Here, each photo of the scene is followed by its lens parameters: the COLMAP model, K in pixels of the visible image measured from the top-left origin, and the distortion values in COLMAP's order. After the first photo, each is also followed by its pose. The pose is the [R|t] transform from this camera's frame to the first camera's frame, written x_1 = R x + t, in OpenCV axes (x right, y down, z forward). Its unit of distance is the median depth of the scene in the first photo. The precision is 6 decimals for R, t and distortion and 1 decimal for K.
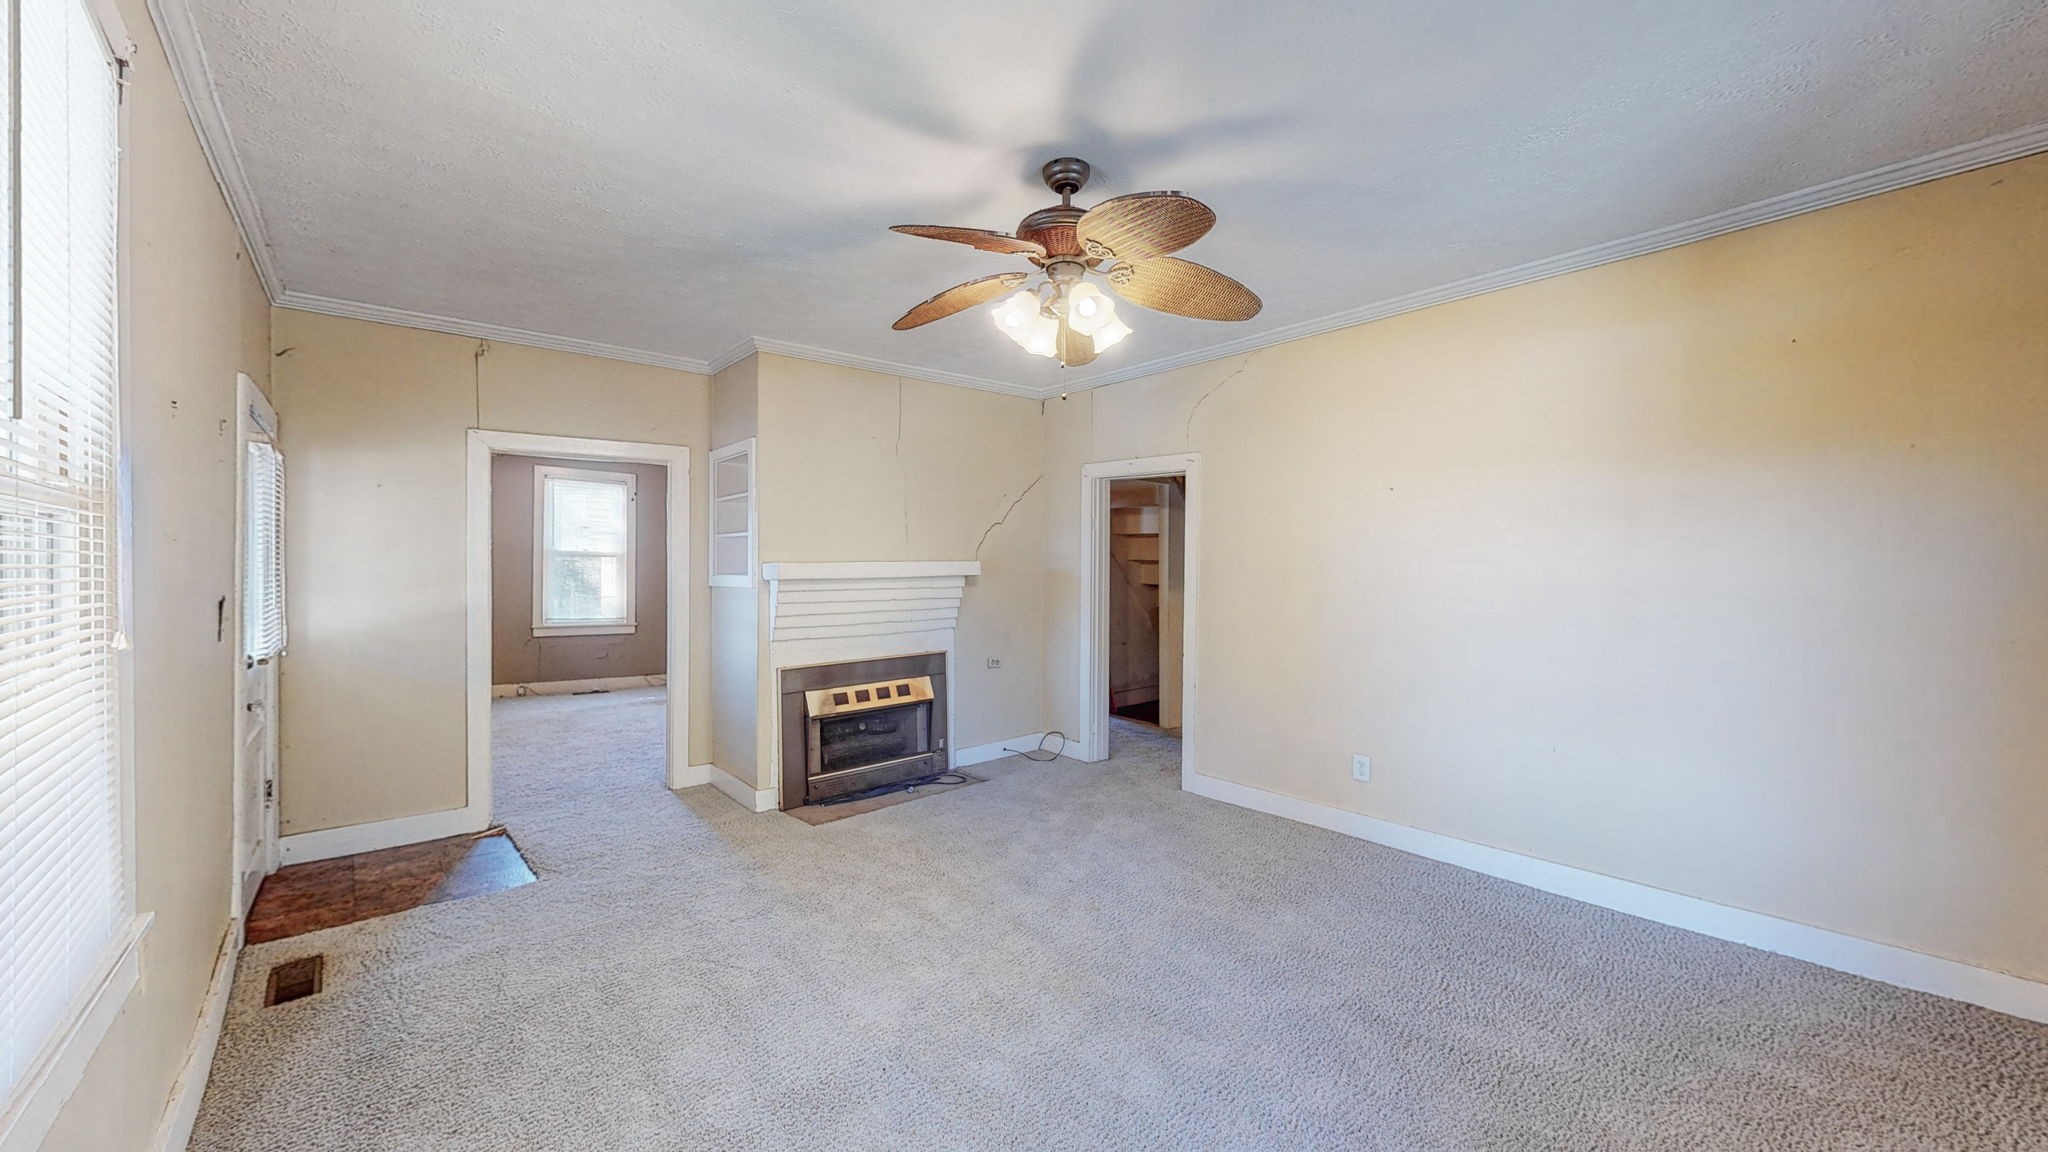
lens RADIAL K [[772.6, 0, 1024.0], [0, 772.6, 576.0], [0, 0, 1]] dist [-0.000755, -0.000175]
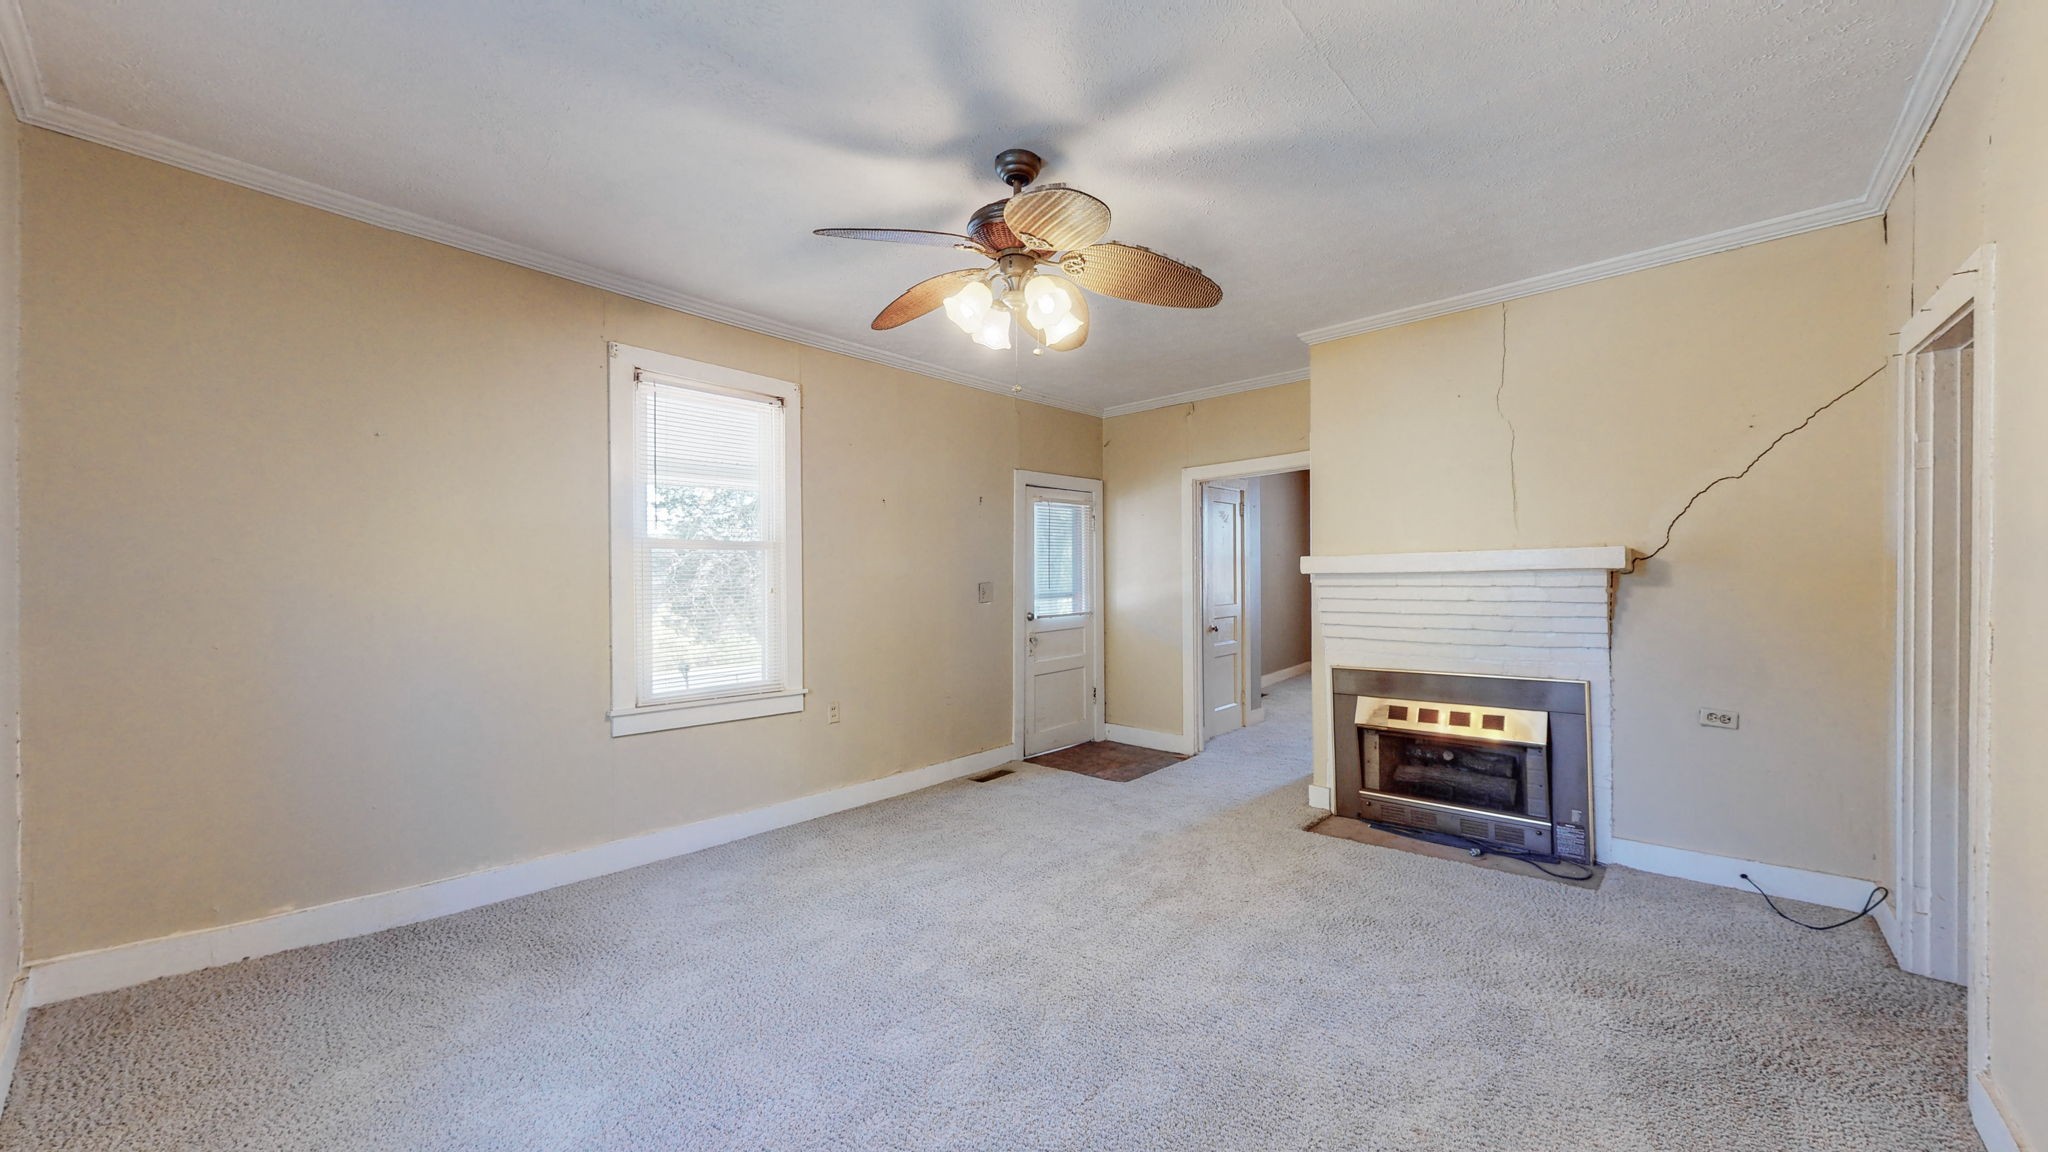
lens RADIAL K [[772.6, 0, 1024.0], [0, 772.6, 576.0], [0, 0, 1]] dist [-0.000755, -0.000175]
pose [[0.095249, -0.000077, -0.995453, 0.584574], [-0.002117, 0.999998, -0.000280, 0.007663], [0.995451, 0.002134, 0.095249, 0.506350]]
